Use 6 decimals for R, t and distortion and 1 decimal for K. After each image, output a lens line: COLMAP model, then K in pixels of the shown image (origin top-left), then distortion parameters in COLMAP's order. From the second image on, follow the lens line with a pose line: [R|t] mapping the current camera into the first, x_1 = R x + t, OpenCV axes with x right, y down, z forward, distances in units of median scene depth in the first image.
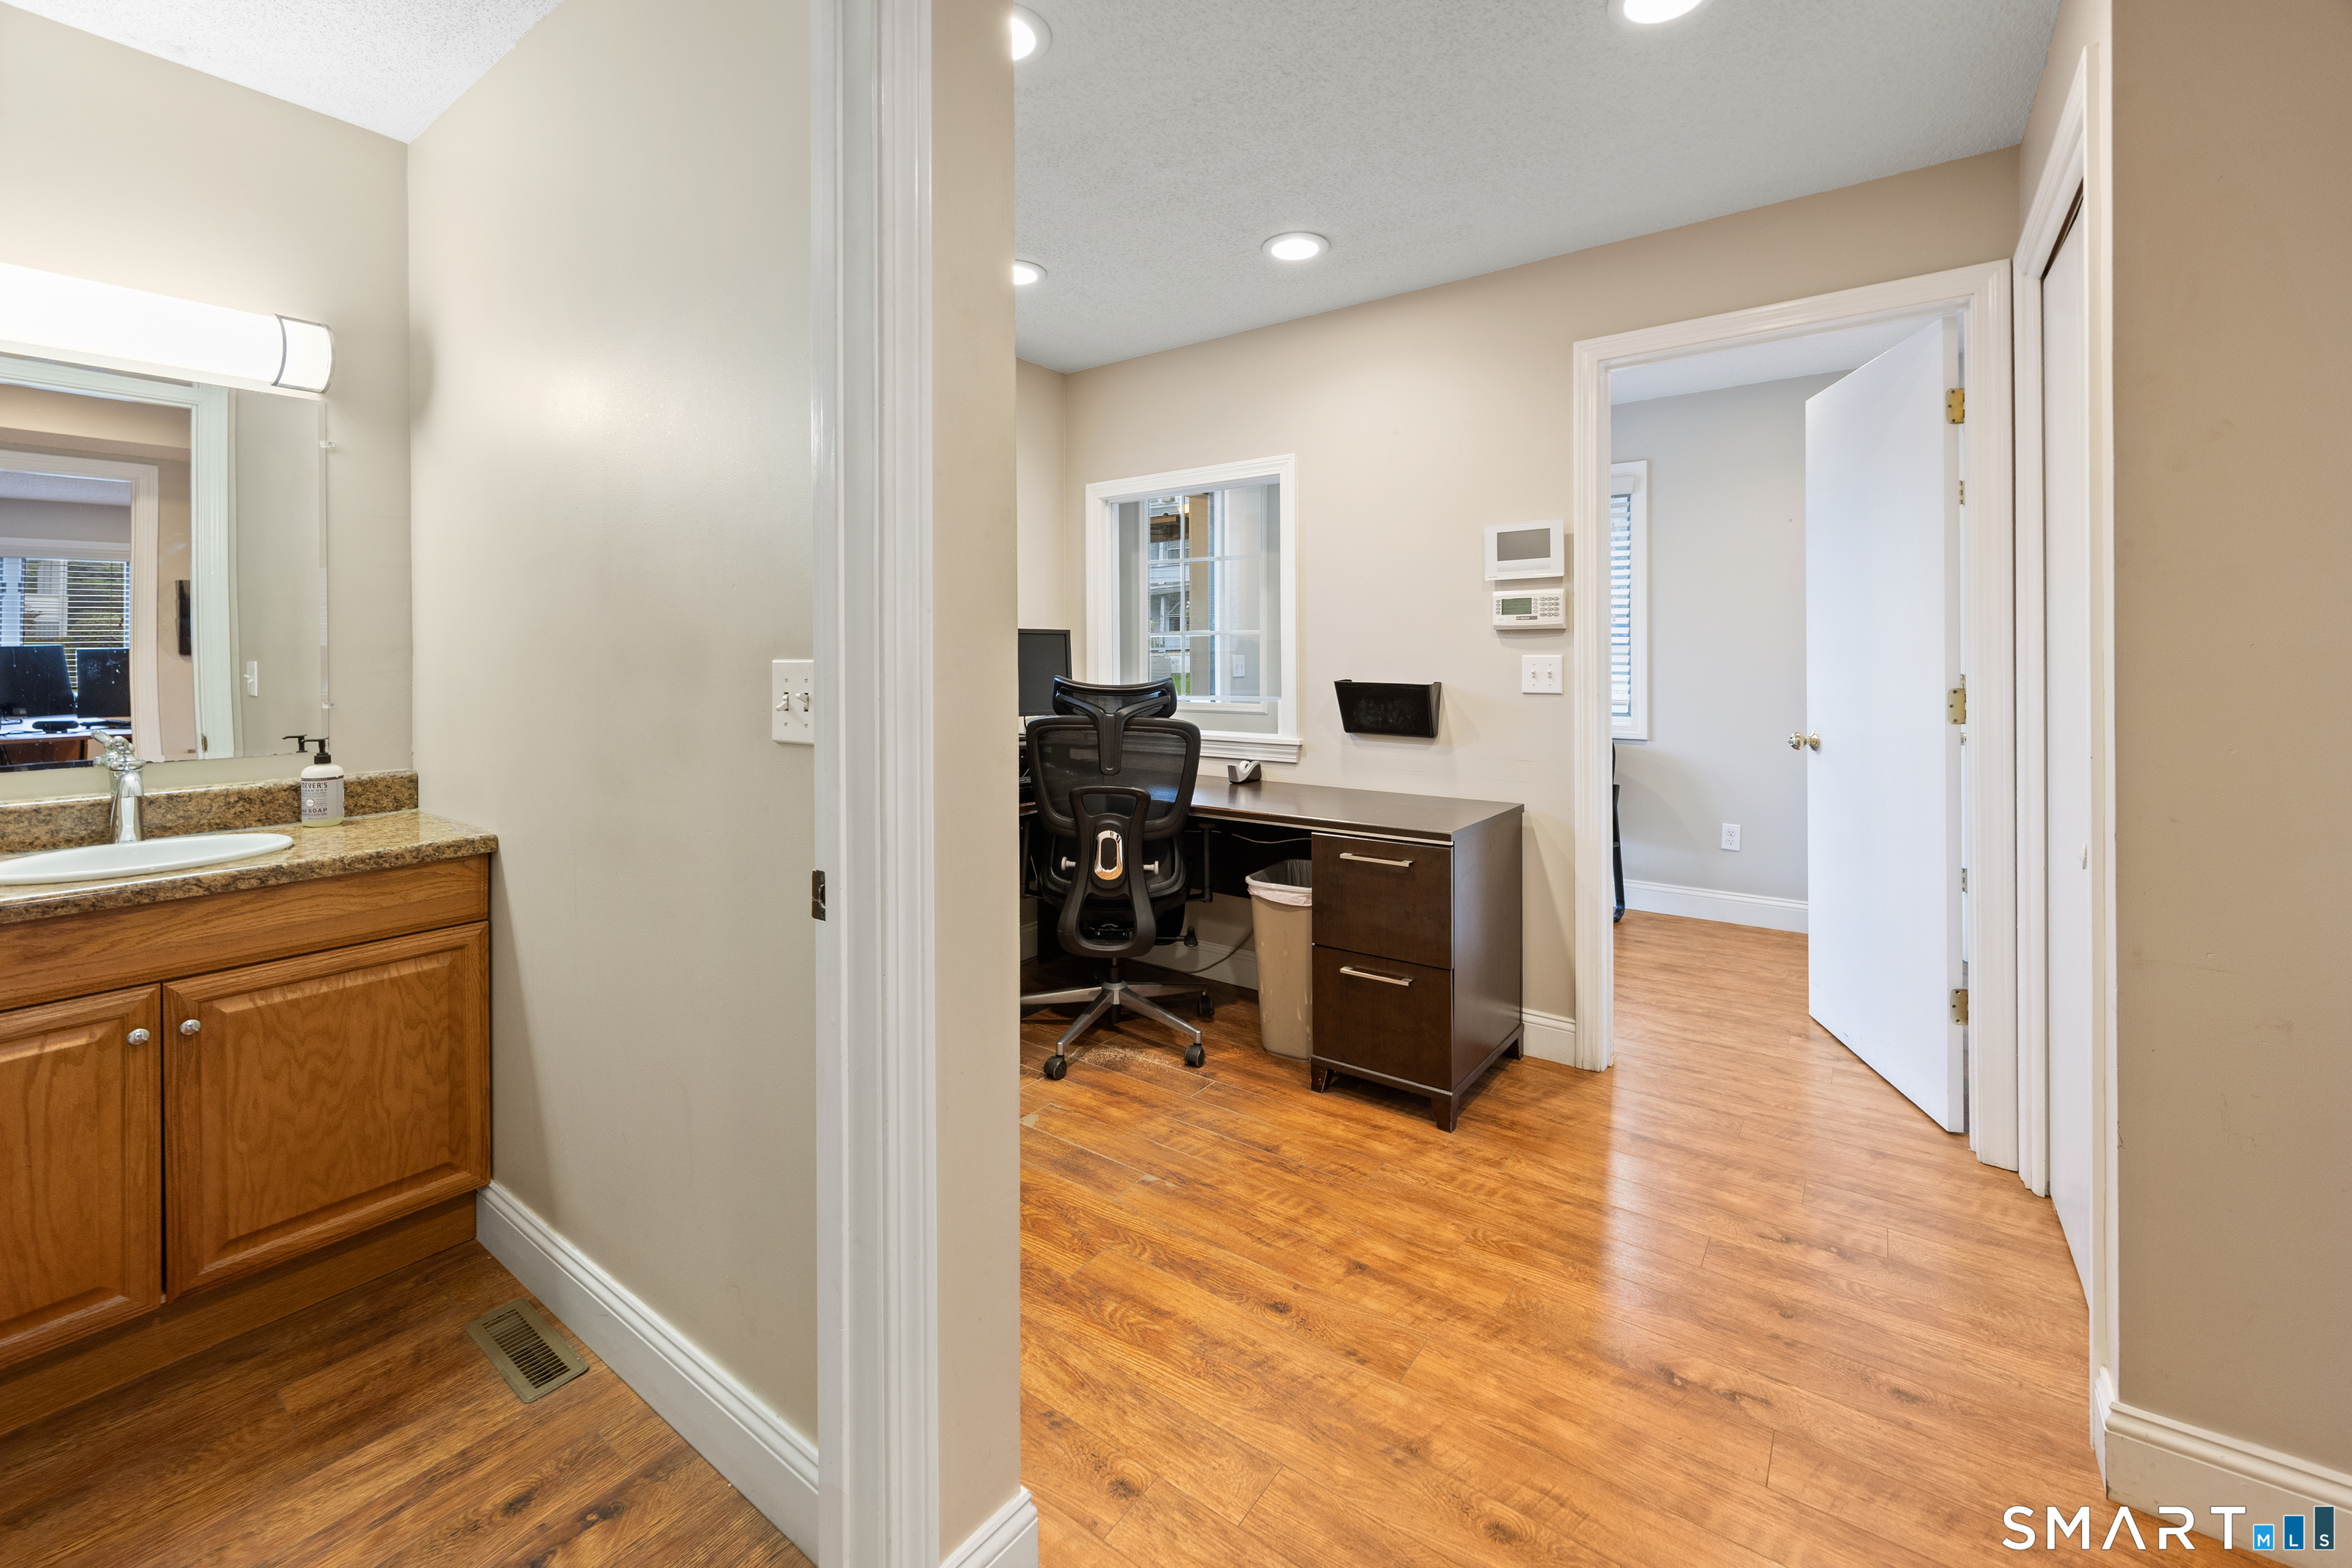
lens RADIAL K [[964.0, 0, 1176.7], [0, 964.0, 640.3], [0, 0, 1]] dist [-0.001453, -0.000046]
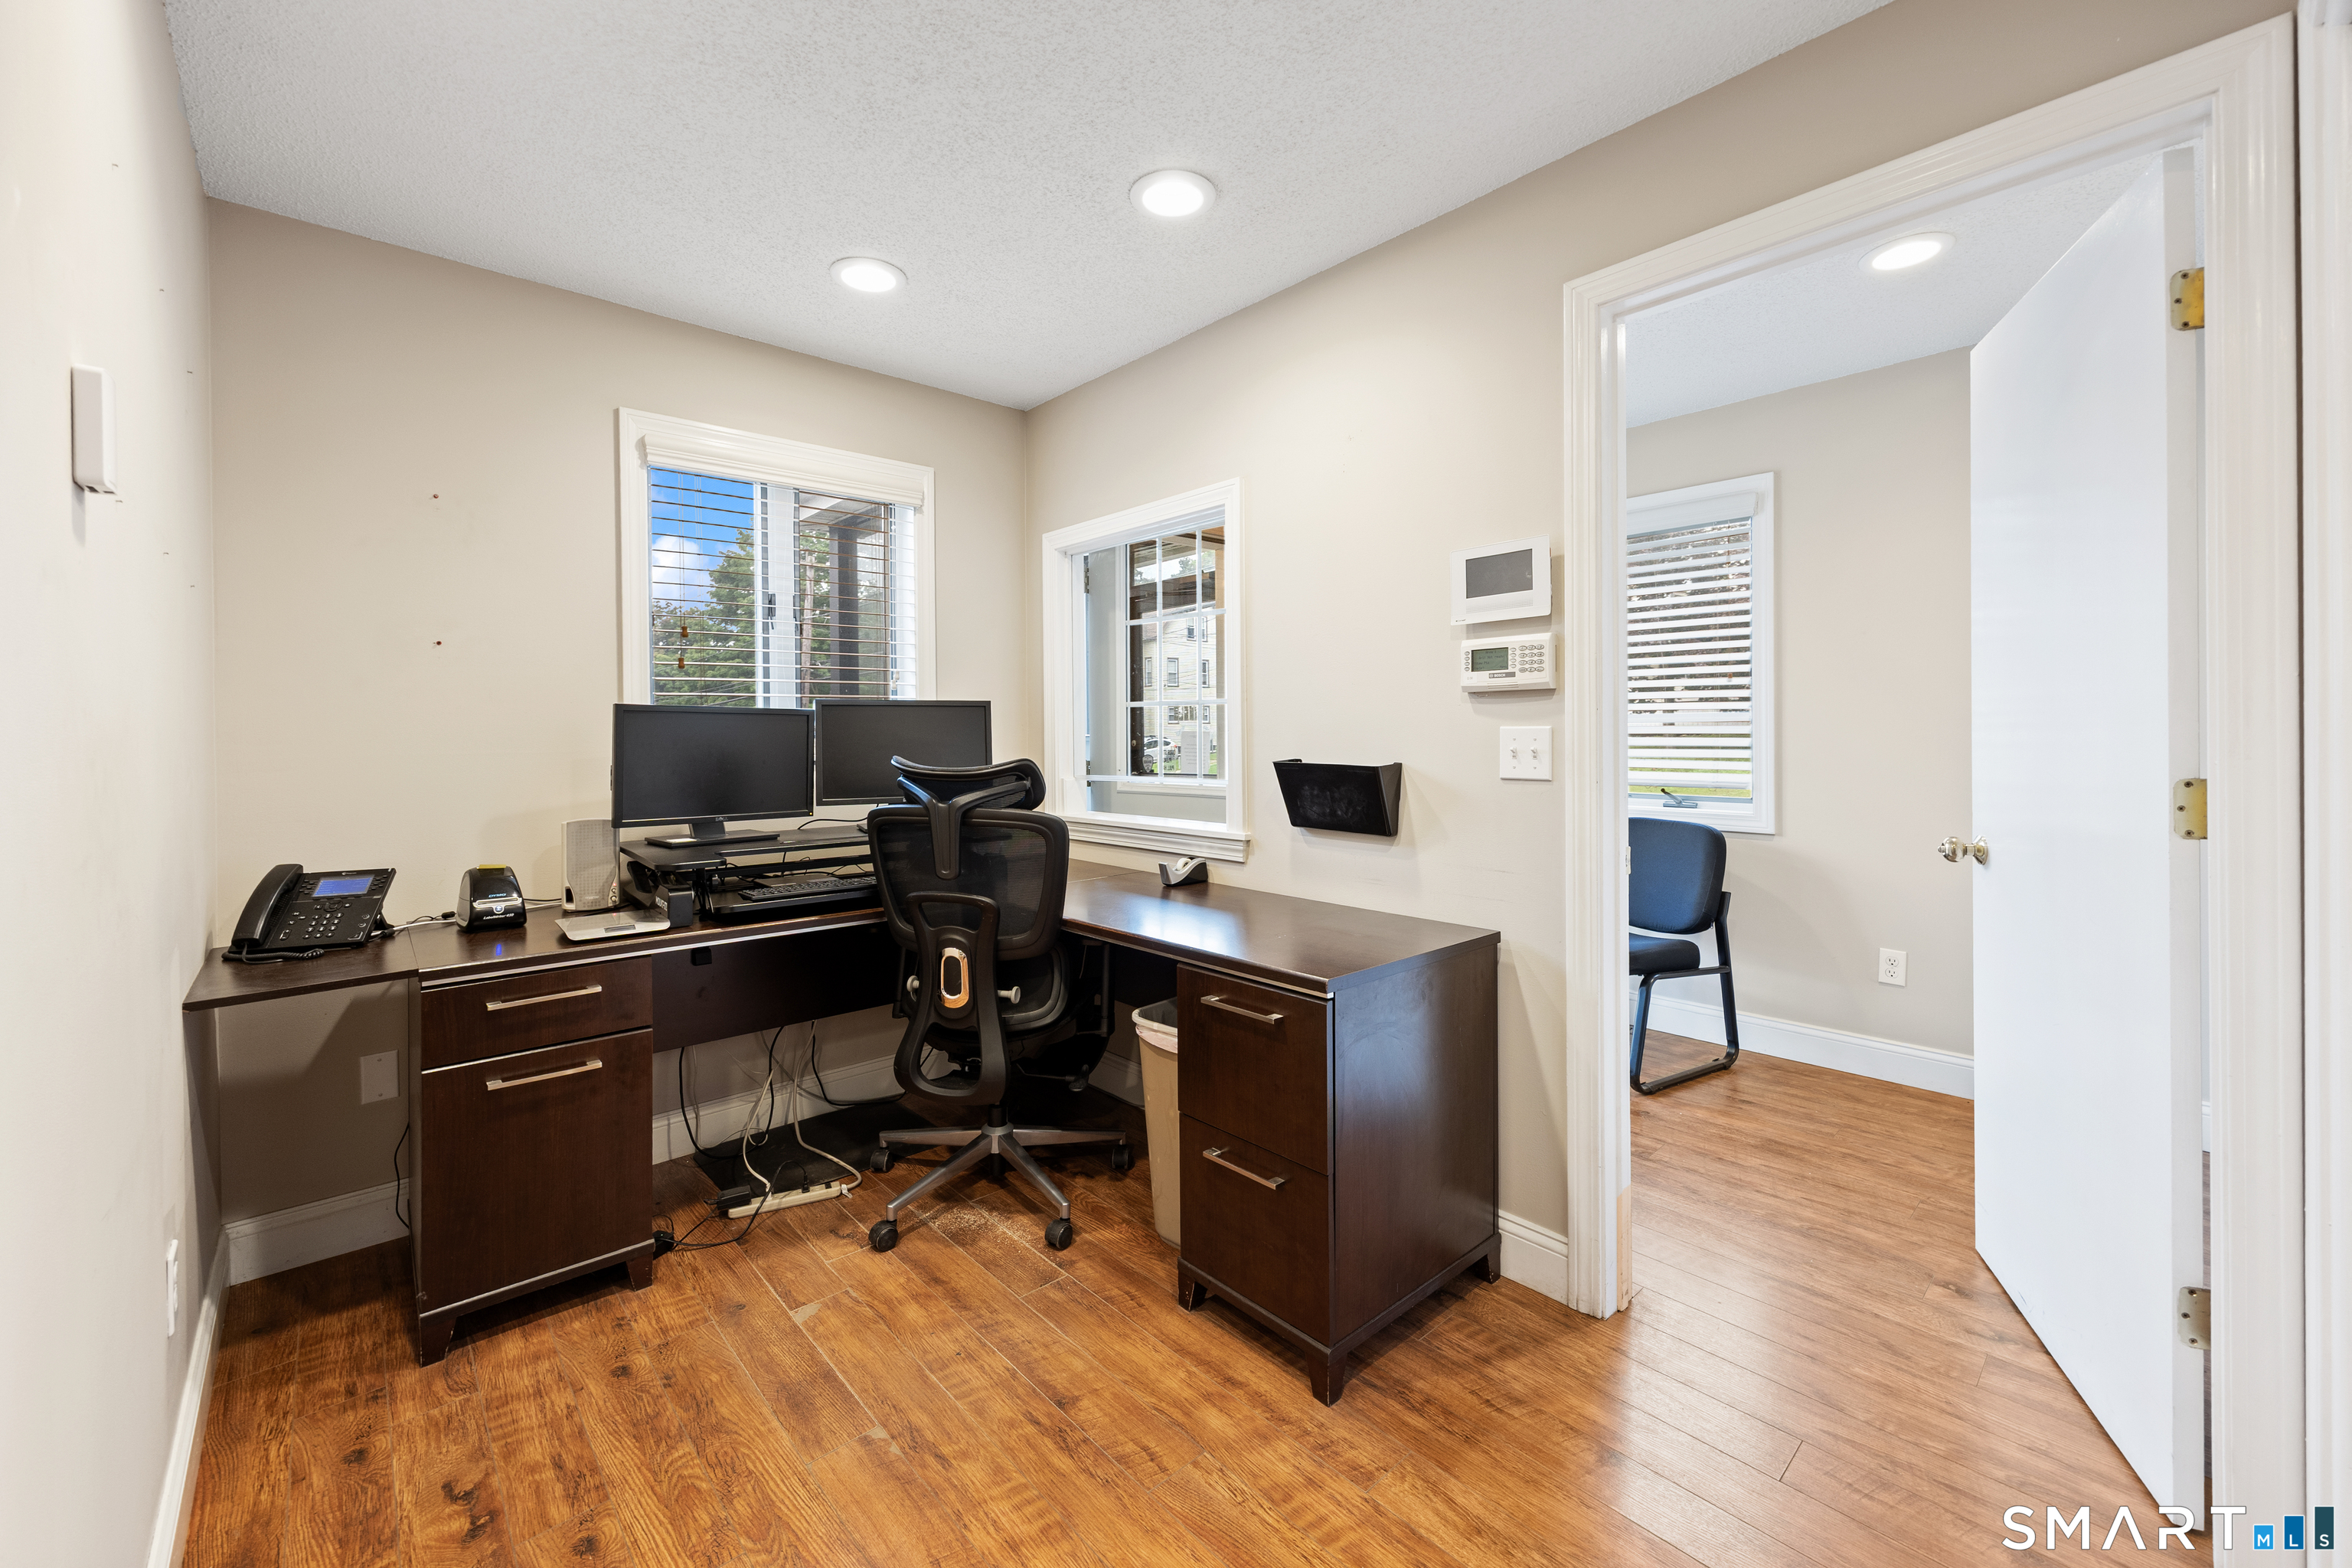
lens RADIAL K [[940.4, 0, 1171.1], [0, 940.4, 722.2], [0, 0, 1]] dist [0.000890, 0.000227]
pose [[0.979141, -0.008378, -0.203008, 0.266397], [0.010306, 0.999911, 0.008442, 0.003758], [0.202920, -0.010358, 0.979141, 0.260962]]
